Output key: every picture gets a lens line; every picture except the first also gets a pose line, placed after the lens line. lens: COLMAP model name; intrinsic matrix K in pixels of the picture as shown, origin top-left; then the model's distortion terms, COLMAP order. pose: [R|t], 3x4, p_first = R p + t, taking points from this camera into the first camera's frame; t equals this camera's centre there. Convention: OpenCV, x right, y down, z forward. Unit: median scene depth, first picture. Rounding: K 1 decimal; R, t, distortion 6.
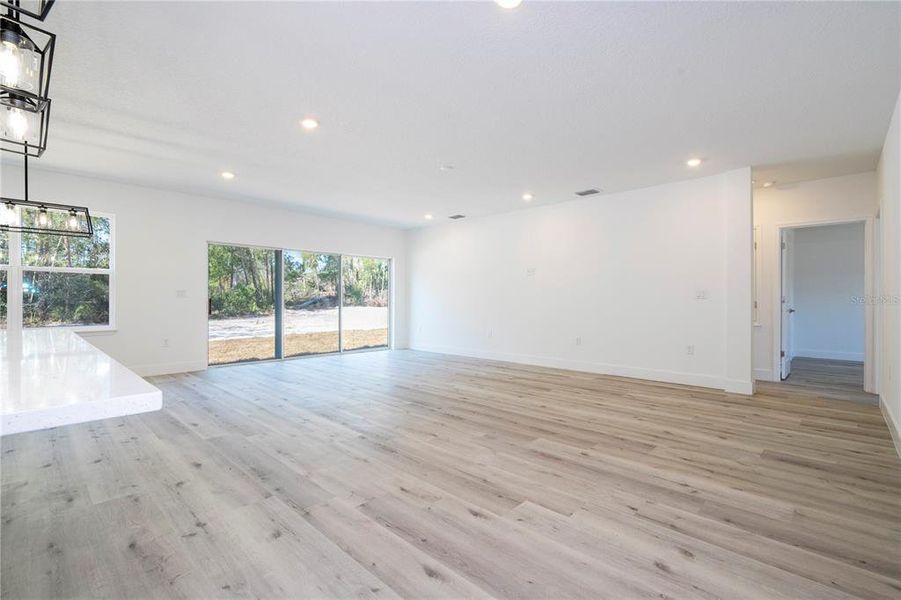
lens RADIAL K [[406.5, 0, 455.8], [0, 406.5, 299.3], [0, 0, 1]] dist [-0.006106, 0.004061]
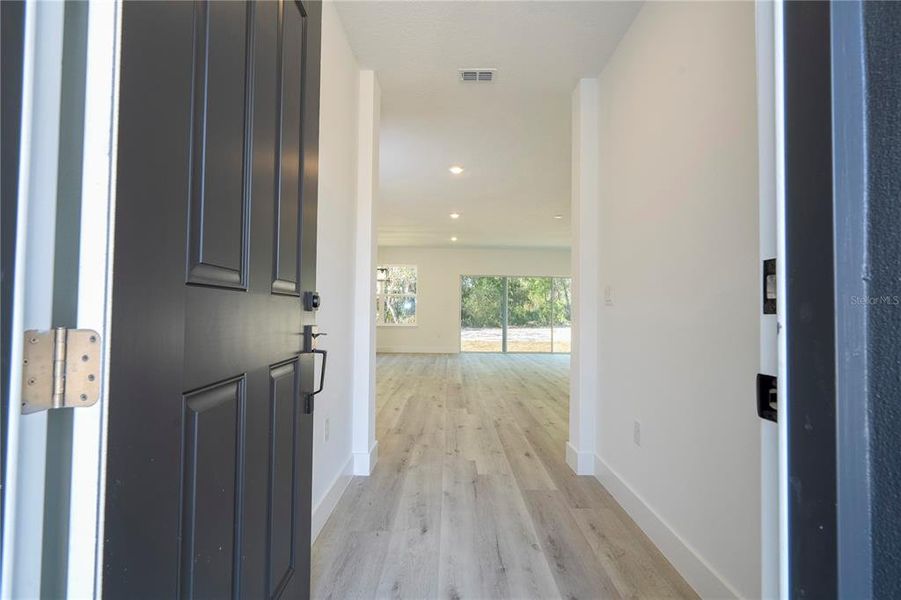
lens RADIAL K [[406.5, 0, 452.5], [0, 406.5, 304.9], [0, 0, 1]] dist [-0.006106, 0.004061]
pose [[0.681182, -0.006764, -0.732083, 1.166159], [-0.008745, 0.999811, -0.017375, 0.012780], [0.732062, 0.018237, 0.680994, -0.317491]]
